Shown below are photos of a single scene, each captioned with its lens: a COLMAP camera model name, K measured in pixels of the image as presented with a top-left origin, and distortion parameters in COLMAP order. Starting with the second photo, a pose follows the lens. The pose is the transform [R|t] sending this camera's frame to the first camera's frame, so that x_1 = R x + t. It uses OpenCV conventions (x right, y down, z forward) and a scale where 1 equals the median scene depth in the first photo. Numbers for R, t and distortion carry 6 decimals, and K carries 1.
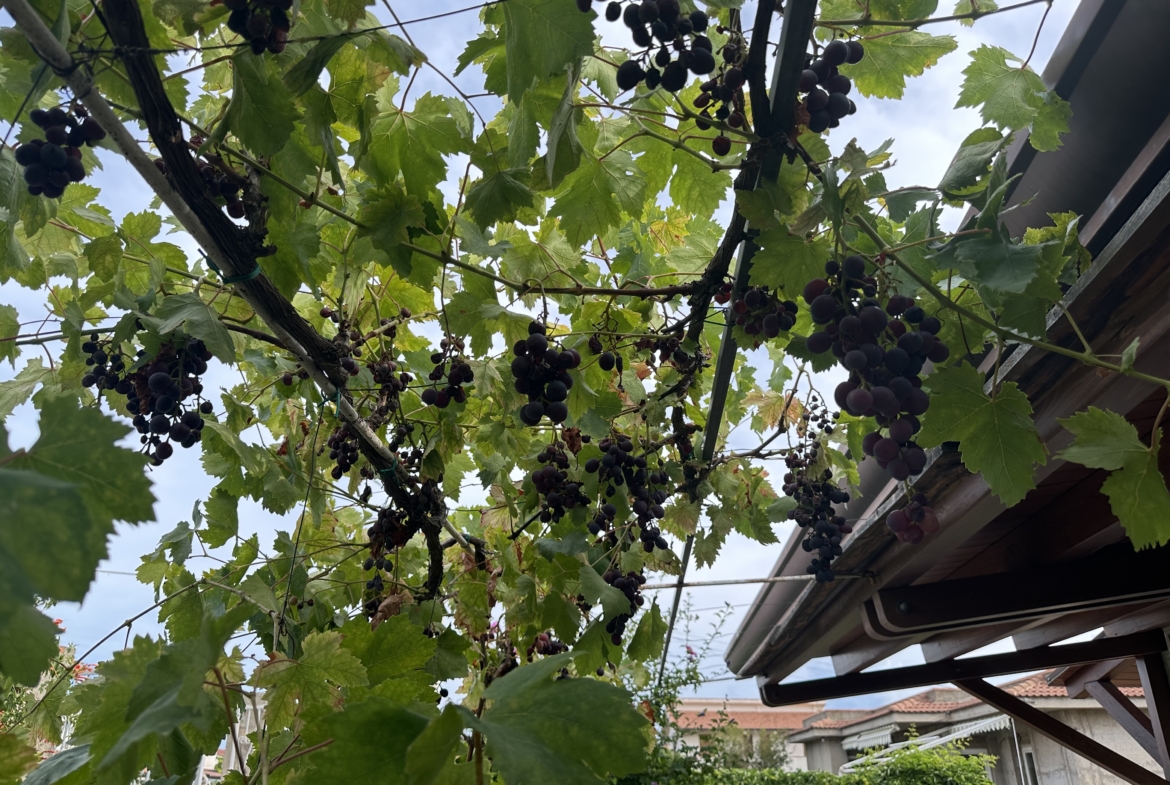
lens RADIAL K [[803.7, 0, 585.0], [0, 803.7, 392.5], [0, 0, 1]] dist [0.004206, 0.000185]
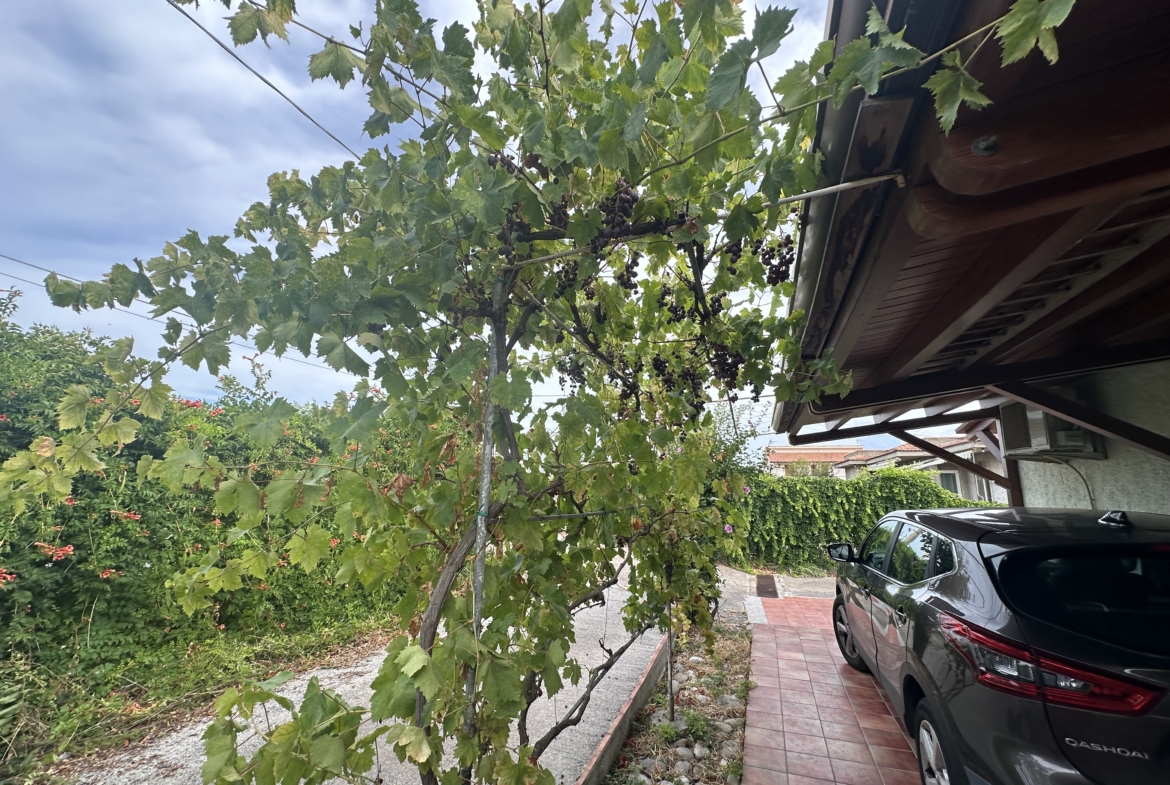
lens RADIAL K [[466.4, 0, 585.0], [0, 466.4, 392.5], [0, 0, 1]] dist [-0.000086, 0.000085]
pose [[0.959100, -0.046516, -0.279219, 0.123185], [0.112282, 0.968003, 0.224417, -0.237419], [0.259846, -0.246589, 0.933635, -0.721534]]
